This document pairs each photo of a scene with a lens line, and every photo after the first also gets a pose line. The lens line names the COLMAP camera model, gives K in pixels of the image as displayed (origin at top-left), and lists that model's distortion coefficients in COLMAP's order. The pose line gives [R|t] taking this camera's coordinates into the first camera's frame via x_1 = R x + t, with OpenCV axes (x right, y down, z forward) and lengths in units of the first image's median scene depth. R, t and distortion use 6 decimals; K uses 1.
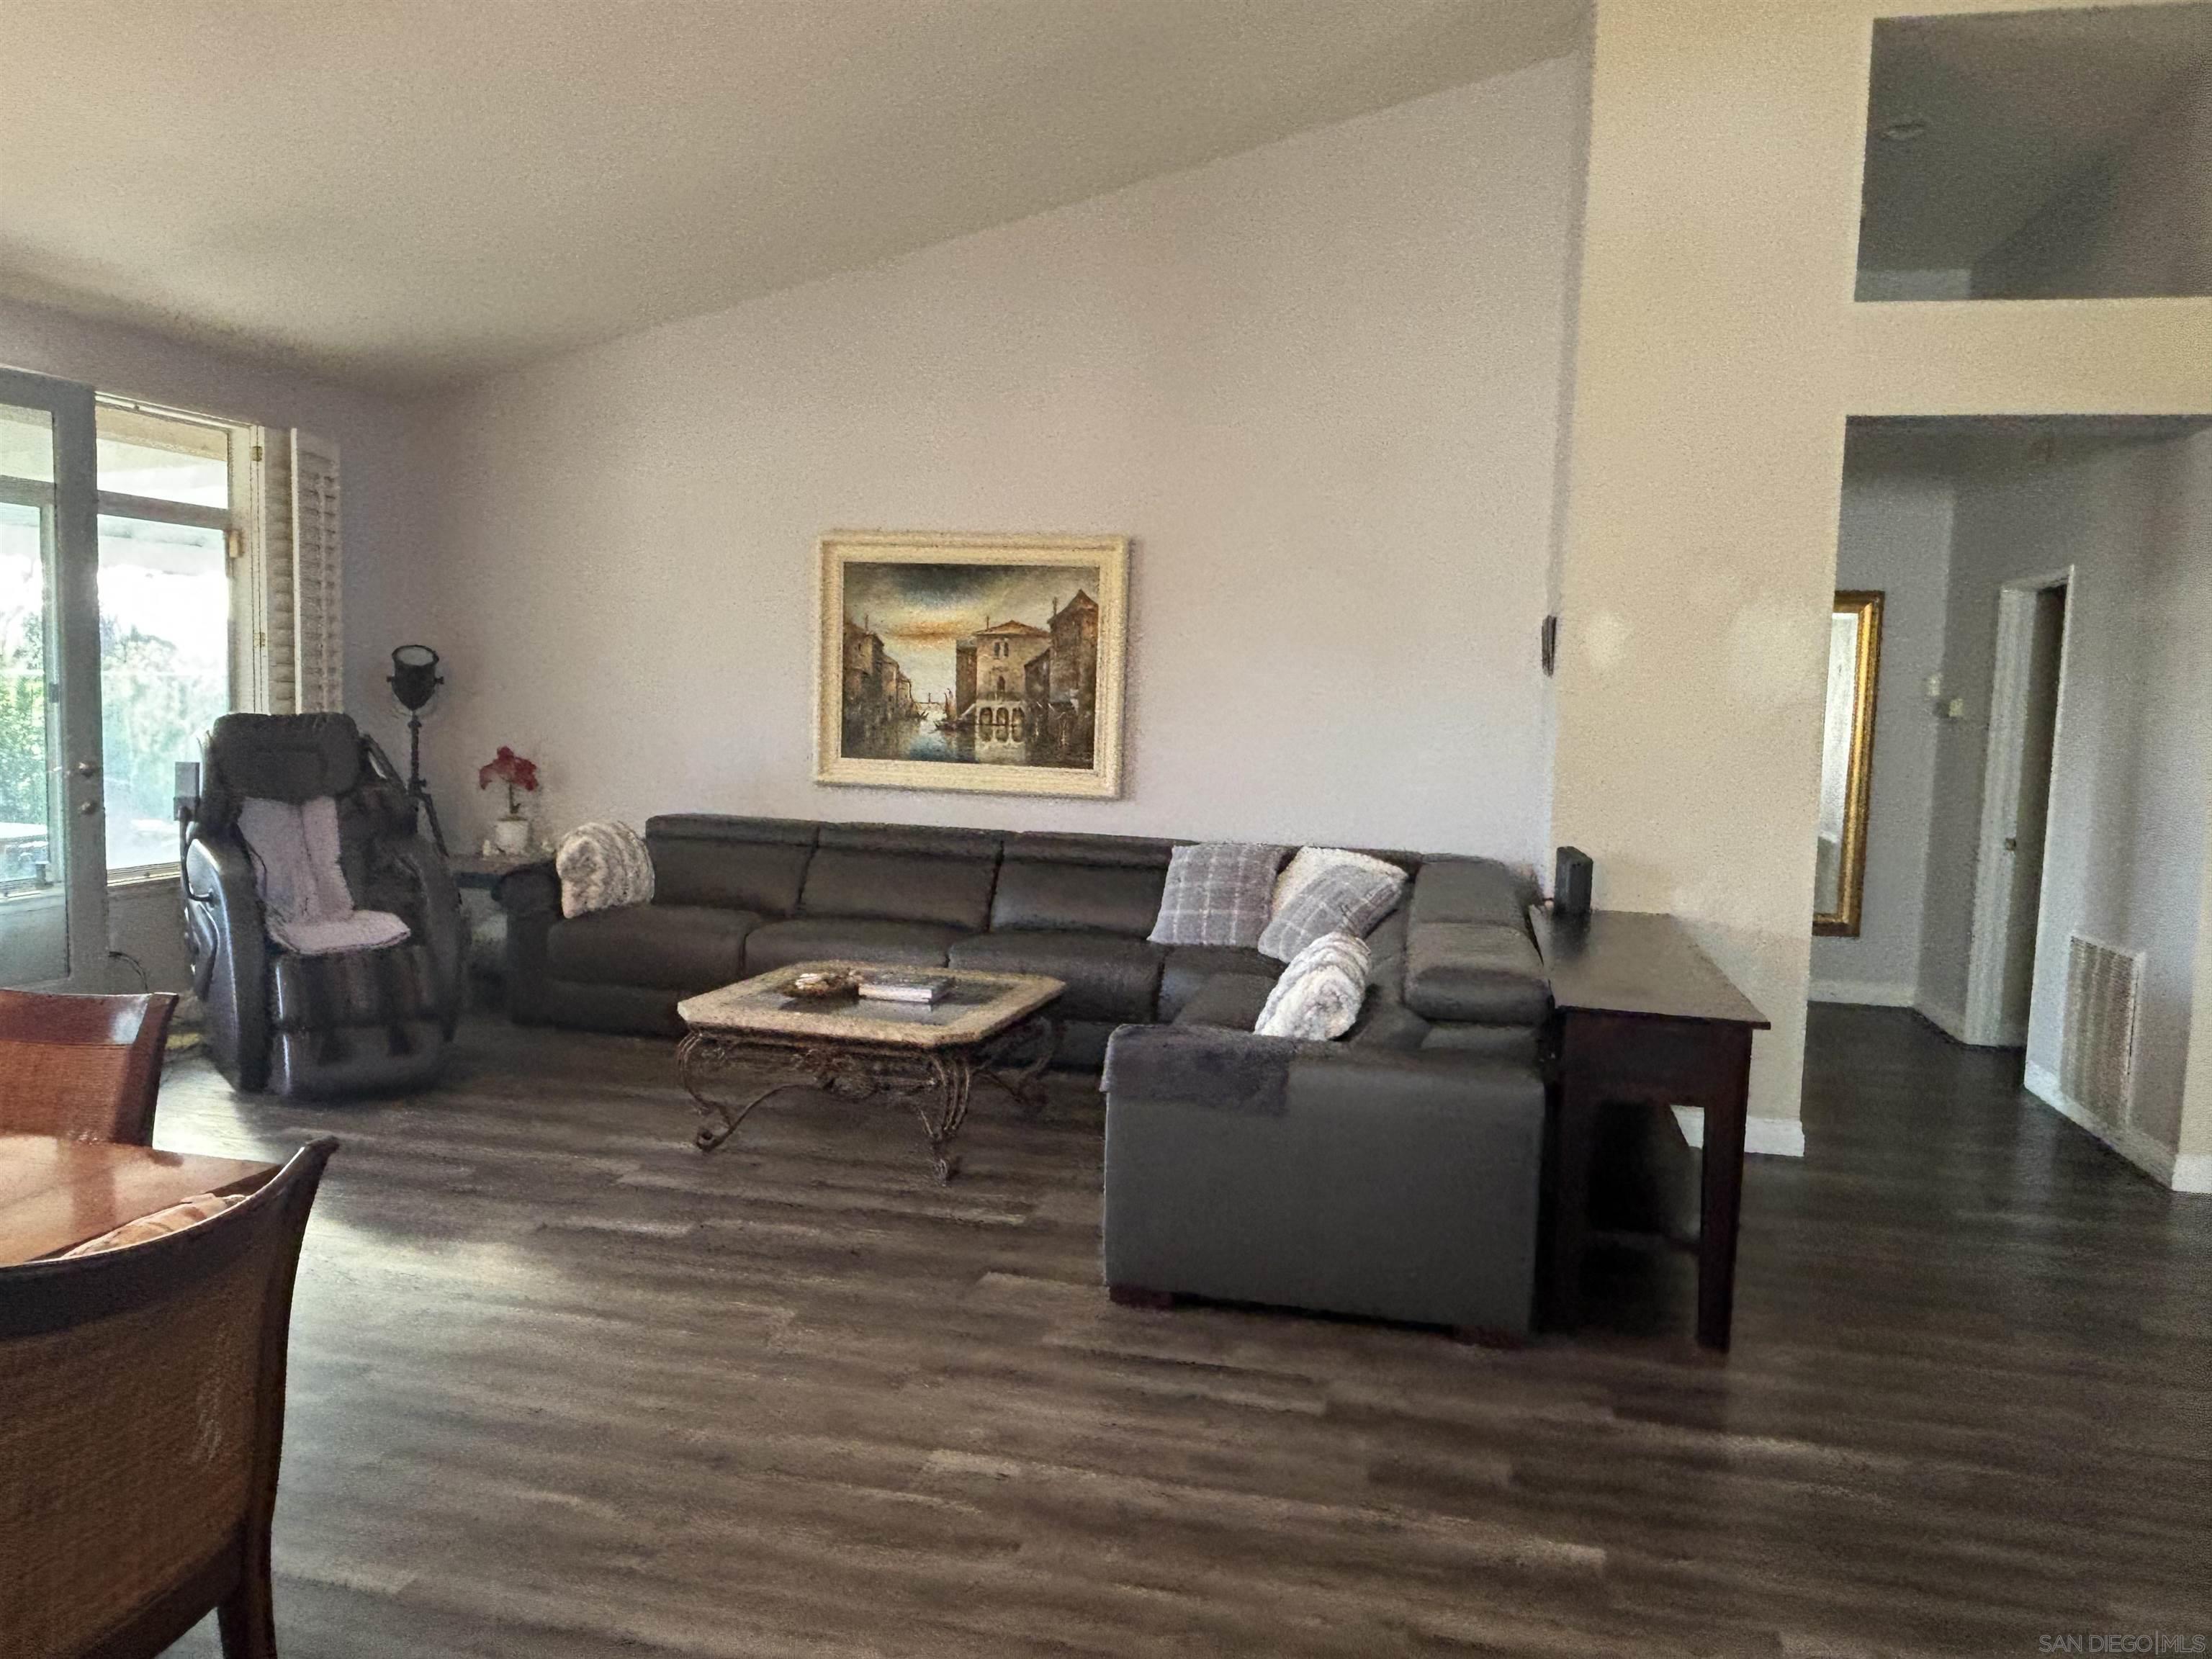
lens RADIAL K [[1538.0, 0, 1107.9], [0, 1538.0, 834.6], [0, 0, 1]] dist [0.006667, 0.000899]
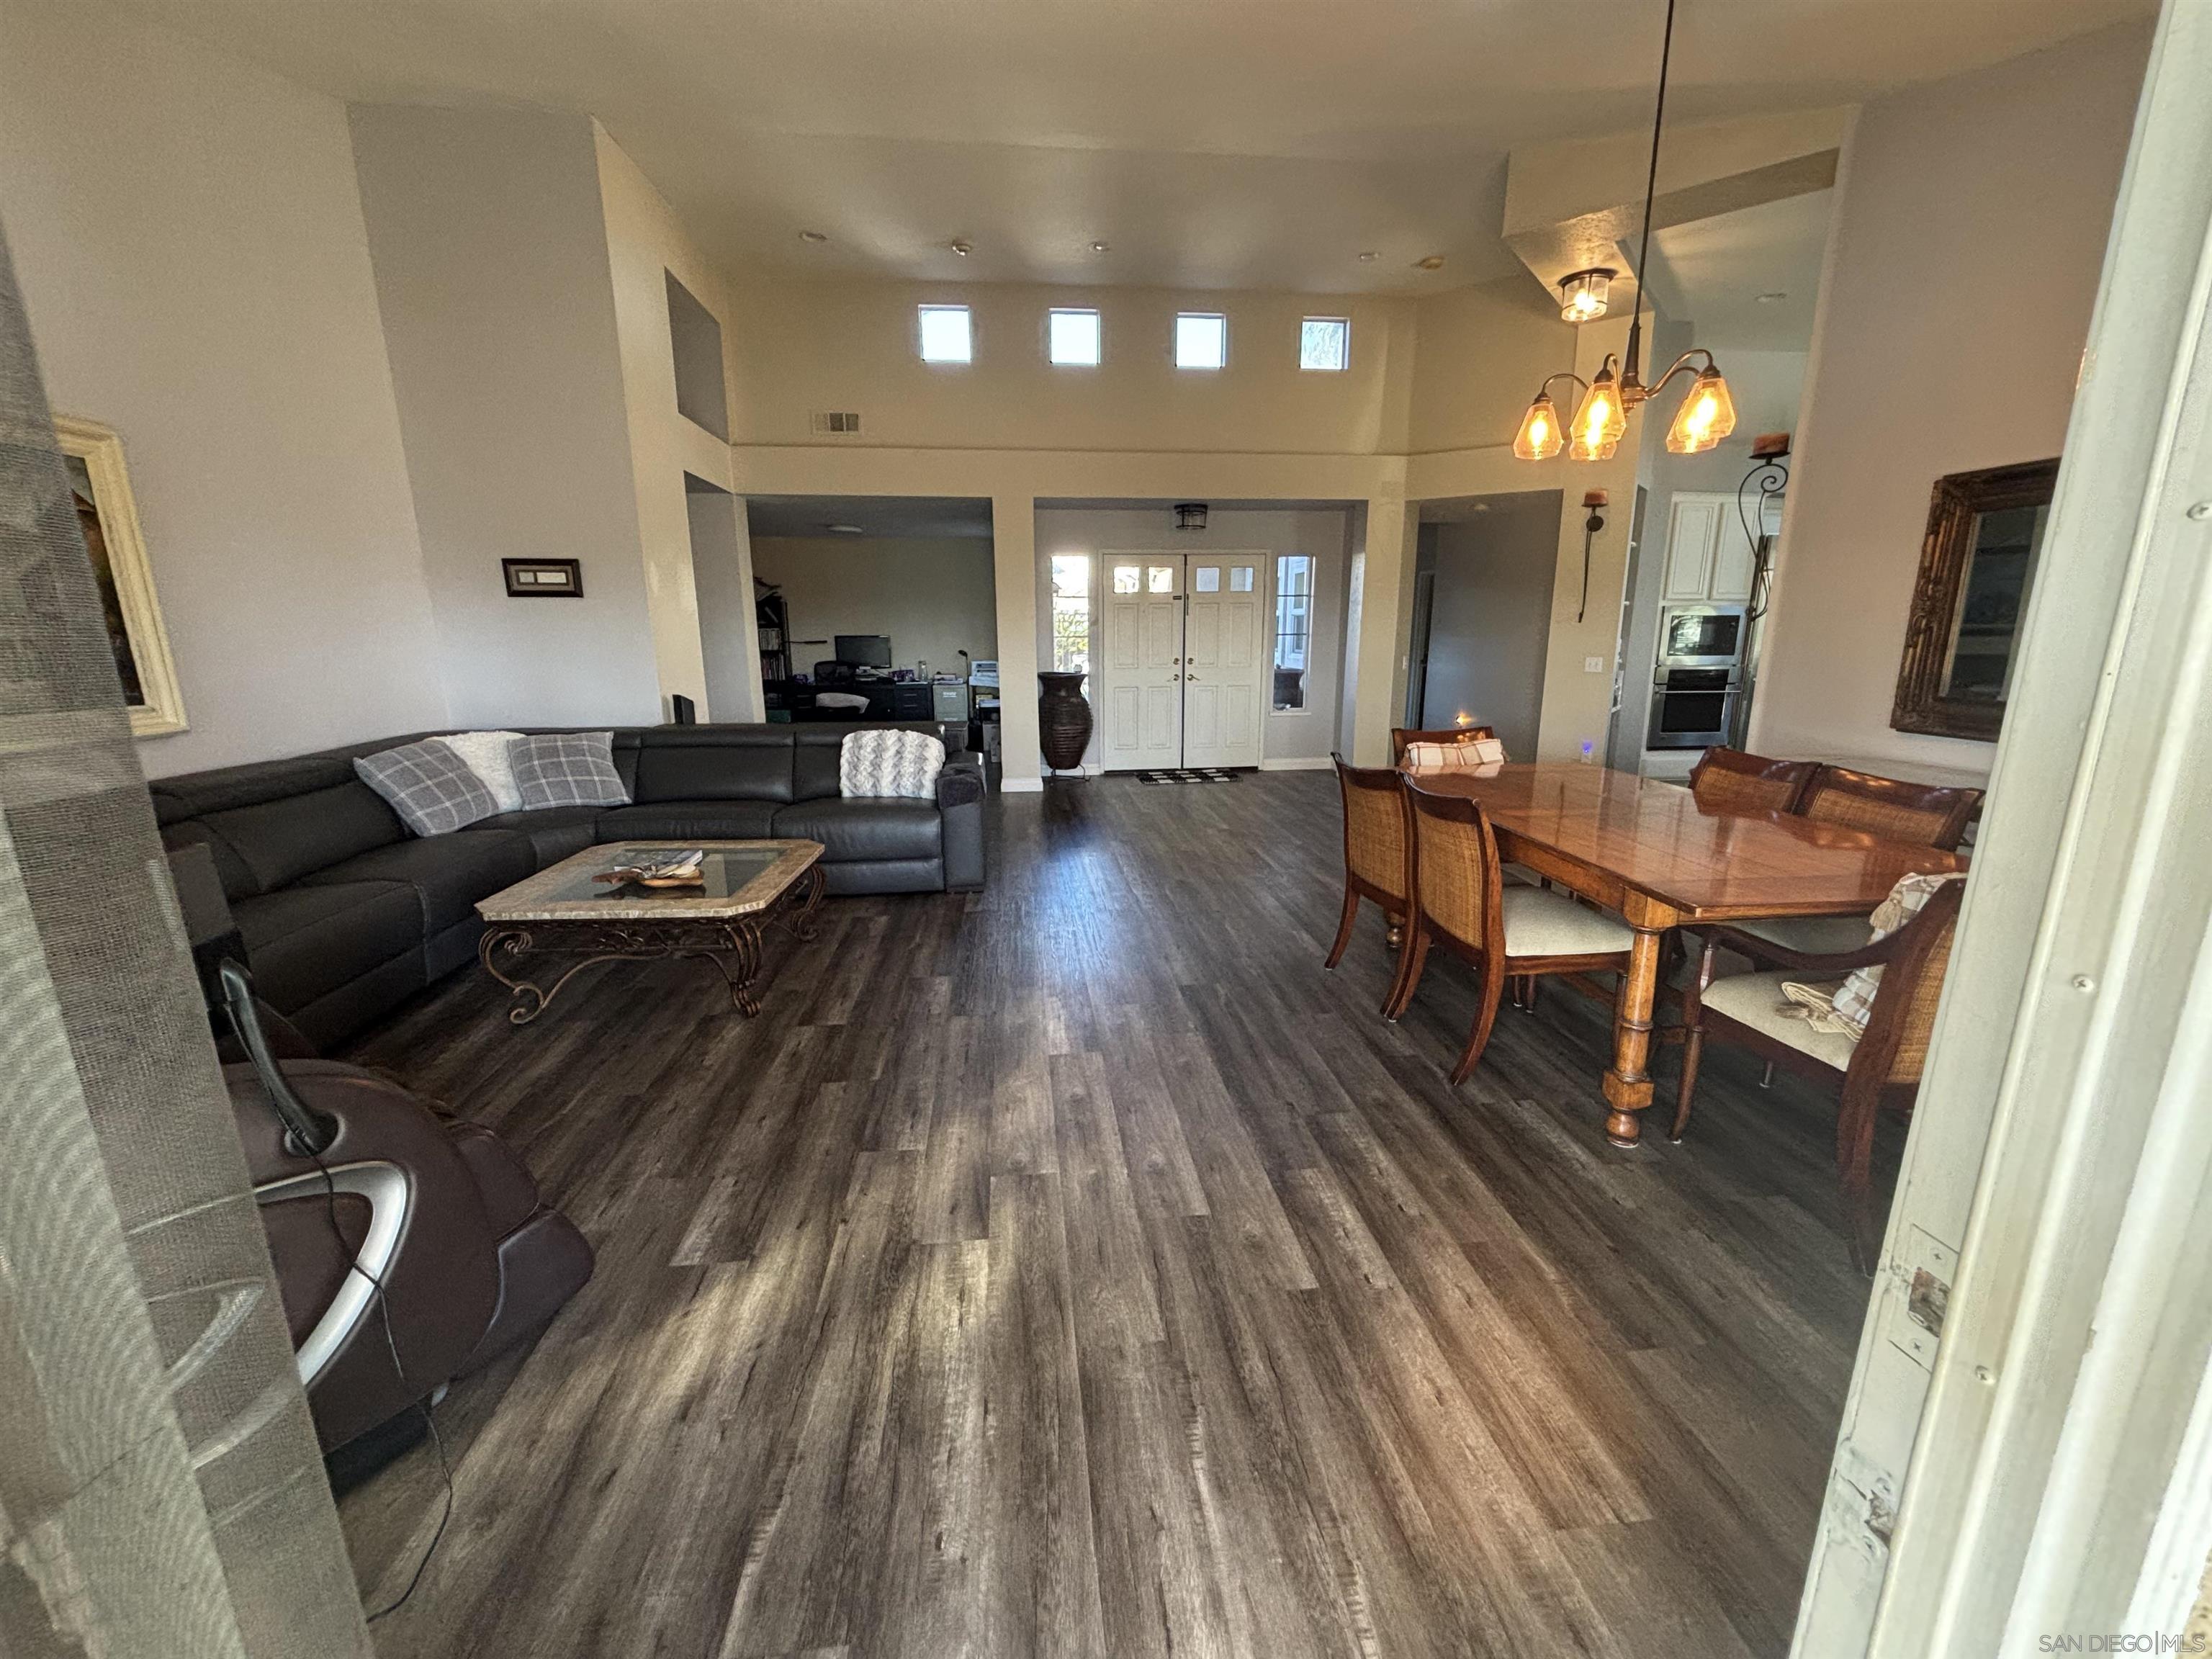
lens RADIAL K [[889.8, 0, 1111.8], [0, 889.8, 828.3], [0, 0, 1]] dist [0.000722, 0.000011]
pose [[-0.331628, -0.241343, 0.912018, -0.991326], [0.068098, 0.958079, 0.278293, -0.116116], [-0.940949, 0.154396, -0.301291, 0.954834]]
